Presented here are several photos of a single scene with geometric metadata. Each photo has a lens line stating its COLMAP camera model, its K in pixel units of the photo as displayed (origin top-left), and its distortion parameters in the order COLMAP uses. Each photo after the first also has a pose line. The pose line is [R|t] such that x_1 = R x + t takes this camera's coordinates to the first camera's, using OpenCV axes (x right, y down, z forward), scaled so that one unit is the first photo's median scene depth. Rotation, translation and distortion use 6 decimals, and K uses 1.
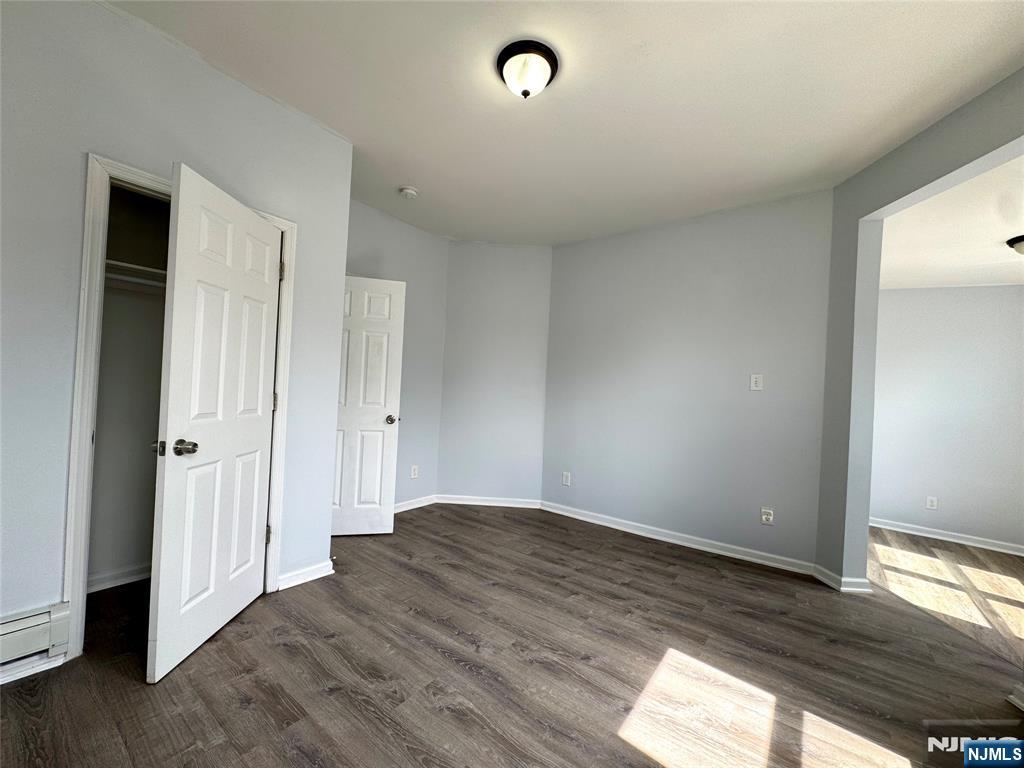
lens RADIAL K [[407.0, 0, 512.0], [0, 407.0, 384.0], [0, 0, 1]] dist [0.000824, 0.000282]
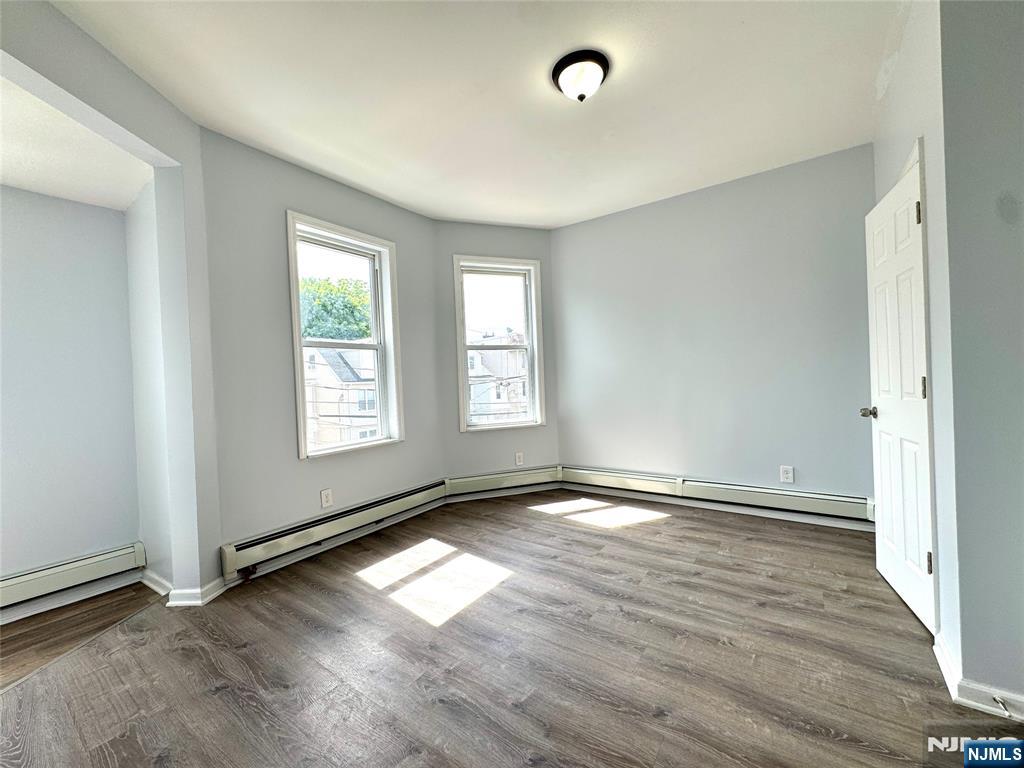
lens RADIAL K [[409.9, 0, 512.0], [0, 409.9, 384.0], [0, 0, 1]] dist [0.000392, 0.000071]
pose [[-0.999597, -0.007946, -0.027254, 0.215319], [-0.007857, 0.999963, -0.003371, 0.050190], [0.027280, -0.003156, -0.999623, 1.861378]]
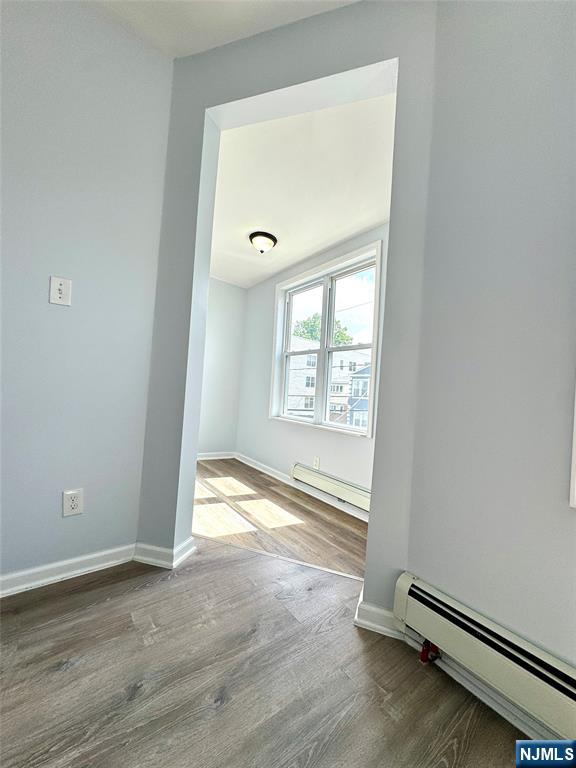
lens RADIAL K [[306.5, 0, 288.0], [0, 306.5, 384.0], [0, 0, 1]] dist [0.002021, 0.000230]
pose [[0.289508, -0.015768, 0.957046, 0.374866], [-0.058230, 0.997722, 0.034052, 0.144453], [-0.955403, -0.065587, 0.287931, 0.778947]]
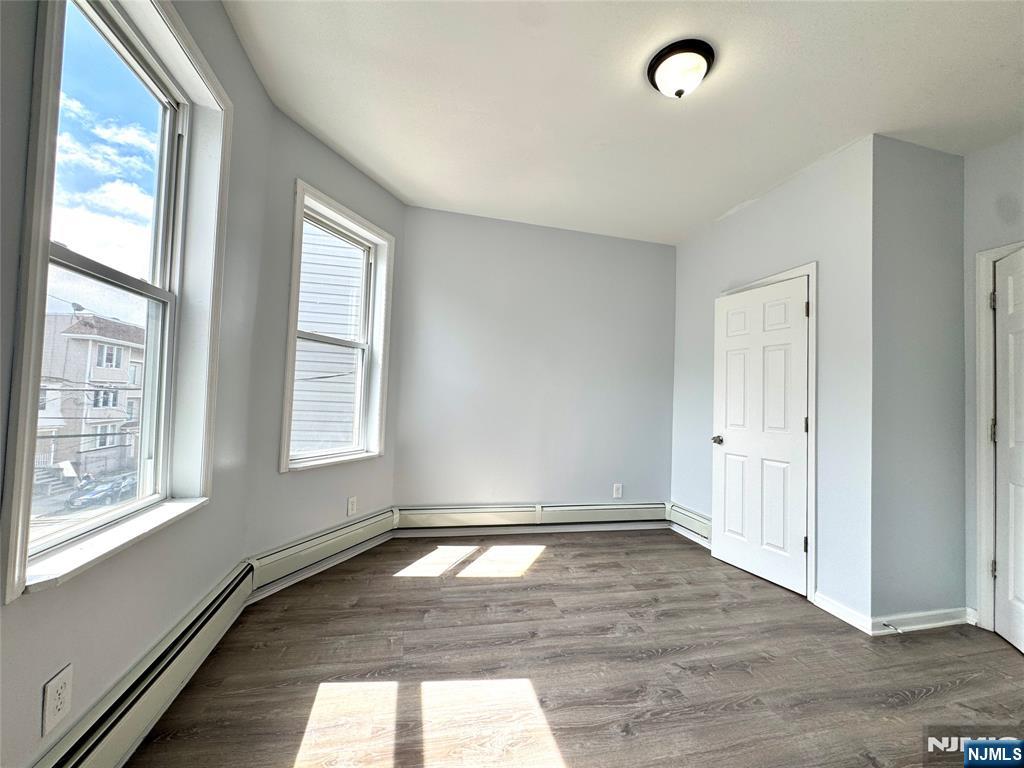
lens RADIAL K [[409.9, 0, 512.0], [0, 409.9, 384.0], [0, 0, 1]] dist [0.000392, 0.000071]
pose [[-0.630593, -0.102462, -0.769320, 0.871409], [-0.060260, 0.994719, -0.083088, 0.081414], [0.773770, -0.006036, -0.633437, 1.168384]]
